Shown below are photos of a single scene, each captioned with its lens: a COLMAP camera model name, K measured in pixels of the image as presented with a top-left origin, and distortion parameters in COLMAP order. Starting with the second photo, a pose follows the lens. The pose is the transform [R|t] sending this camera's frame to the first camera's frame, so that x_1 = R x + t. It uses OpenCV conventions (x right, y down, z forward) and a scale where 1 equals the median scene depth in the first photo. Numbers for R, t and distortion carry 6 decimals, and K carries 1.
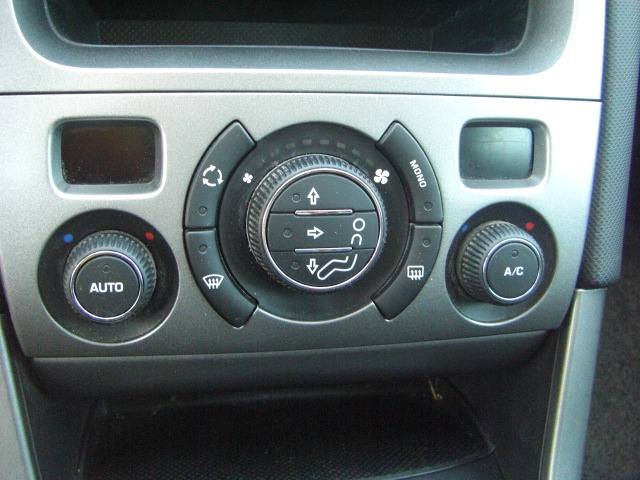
lens RADIAL K [[713.3, 0, 308.7], [0, 713.3, 211.7], [0, 0, 1]] dist [-0.134567, 0.000000]
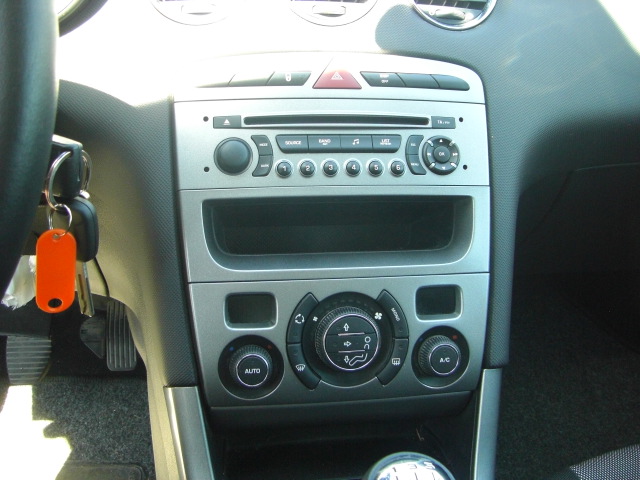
lens RADIAL K [[713.3, 0, 311.9], [0, 713.3, 214.8], [0, 0, 1]] dist [-0.134567, 0.000000]
pose [[0.999289, -0.025930, -0.027375, -0.028735], [0.021738, 0.989391, -0.143641, -0.048995], [0.030809, 0.142943, 0.989251, -1.146017]]
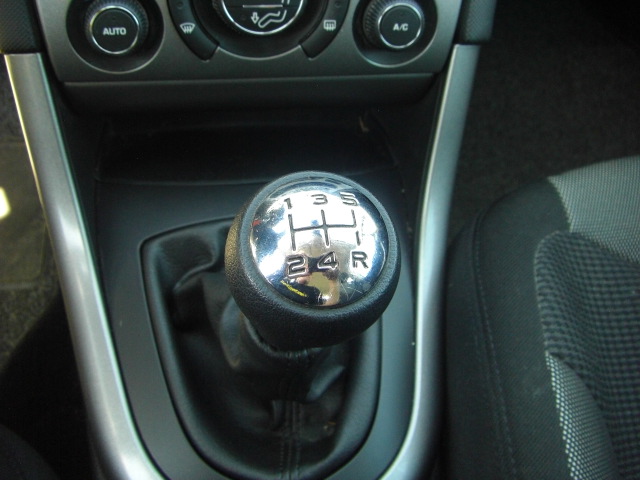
lens RADIAL K [[713.3, 0, 316.5], [0, 713.3, 208.3], [0, 0, 1]] dist [-0.134567, 0.000000]
pose [[0.999604, 0.017663, 0.021912, 0.101715], [-0.023388, 0.954400, 0.297615, 0.015152], [-0.015655, -0.298009, 0.954435, -0.475500]]
